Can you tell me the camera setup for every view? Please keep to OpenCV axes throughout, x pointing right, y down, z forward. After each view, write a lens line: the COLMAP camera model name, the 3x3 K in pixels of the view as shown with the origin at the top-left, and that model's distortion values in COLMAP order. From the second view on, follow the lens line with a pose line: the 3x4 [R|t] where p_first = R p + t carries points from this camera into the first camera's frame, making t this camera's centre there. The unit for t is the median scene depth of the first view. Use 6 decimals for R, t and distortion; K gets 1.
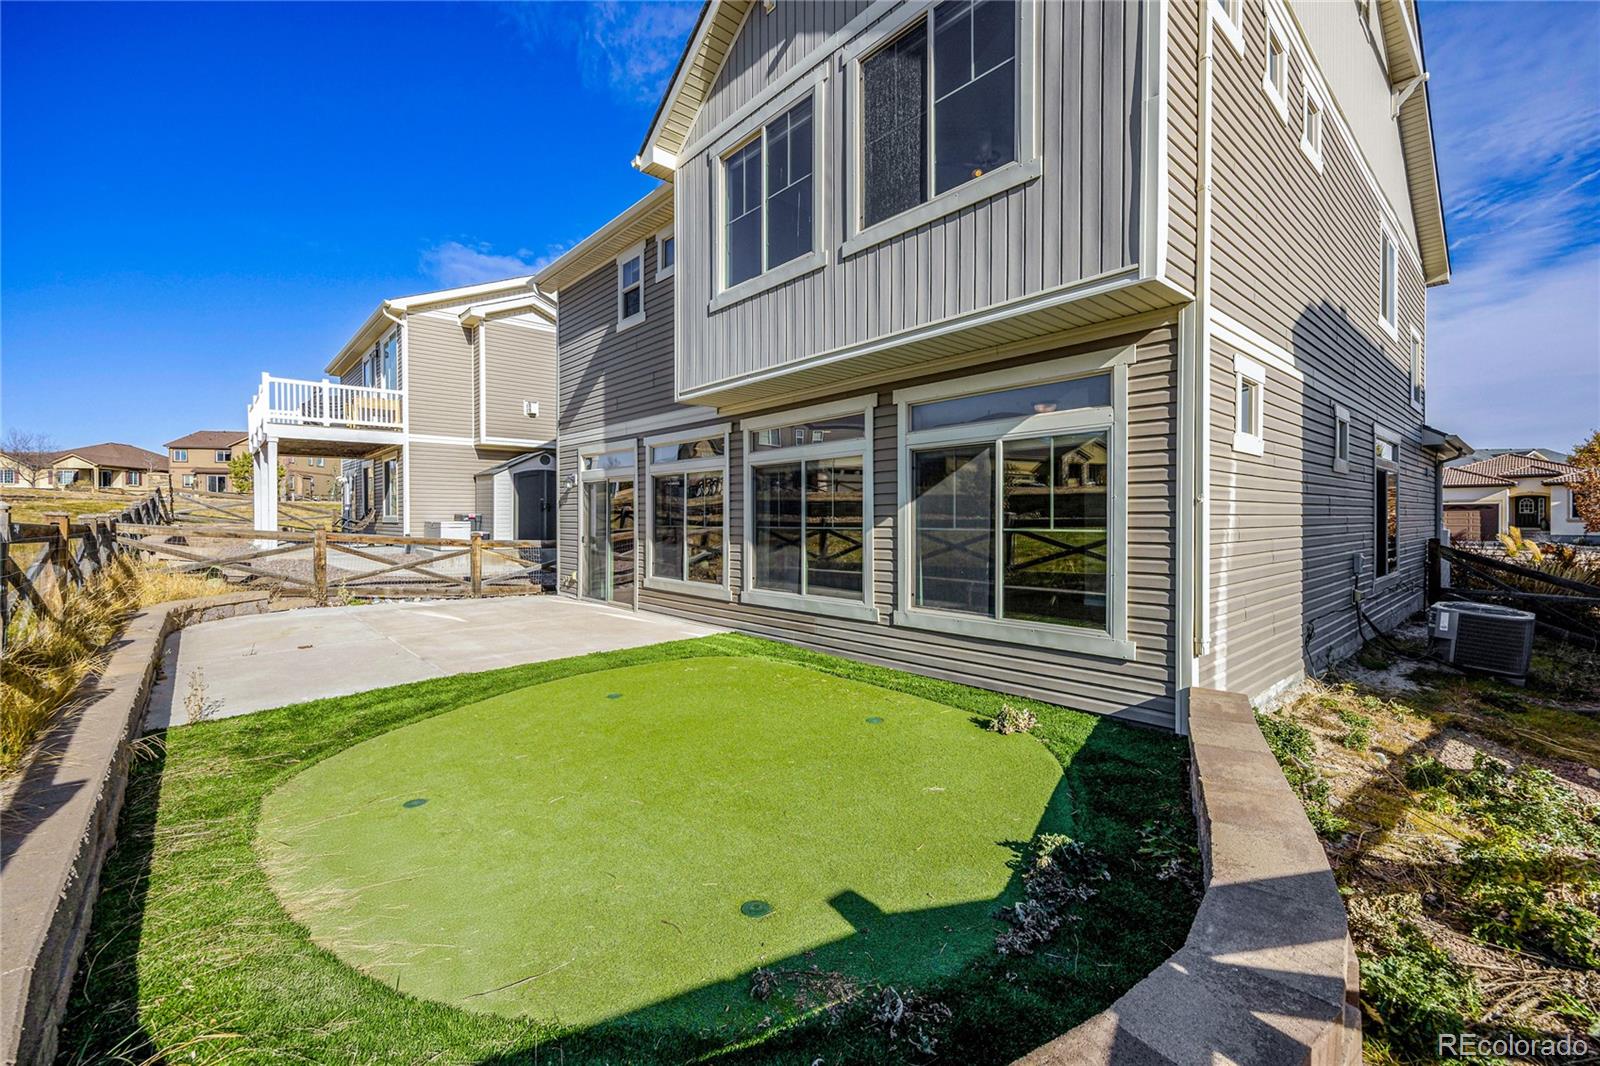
lens RADIAL K [[669.6, 0, 802.7], [0, 669.6, 520.7], [0, 0, 1]] dist [0.000208, 0.000010]
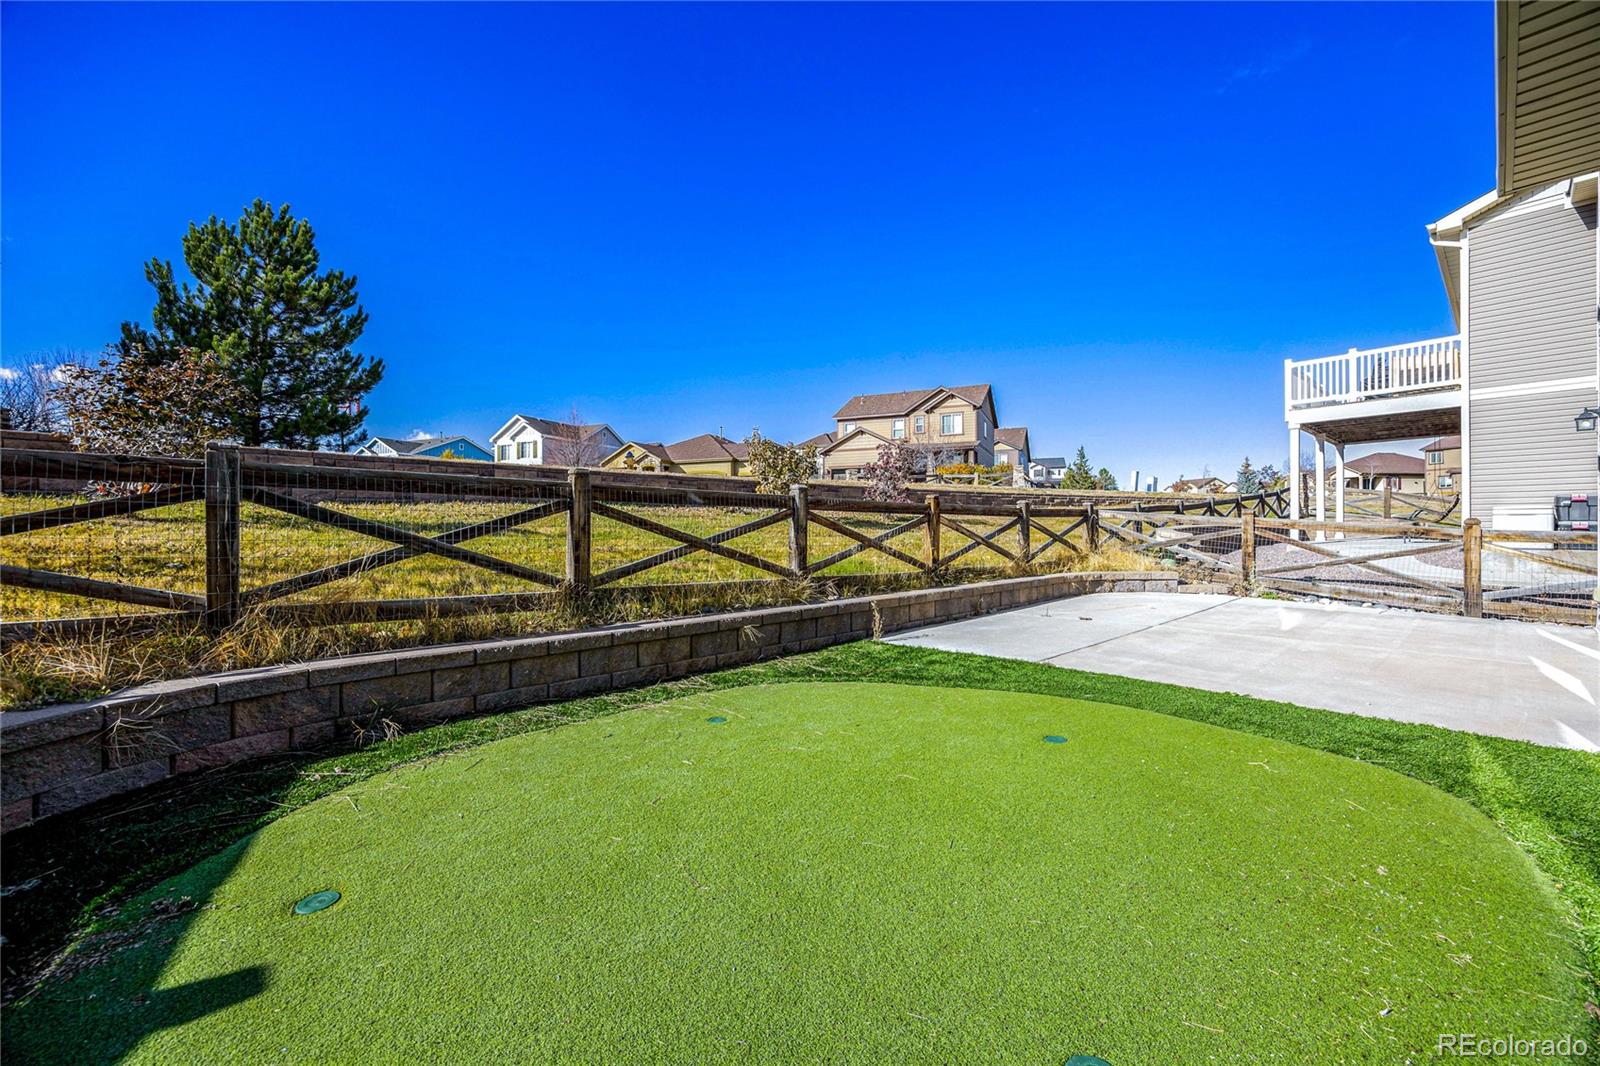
lens RADIAL K [[619.5, 0, 793.0], [0, 619.5, 527.2], [0, 0, 1]] dist [0.000290, 0.000326]
pose [[-0.016525, 0.006965, -0.999839, 0.146843], [-0.001883, 0.999974, 0.006997, 0.023938], [0.999862, 0.001998, -0.016511, 0.342802]]
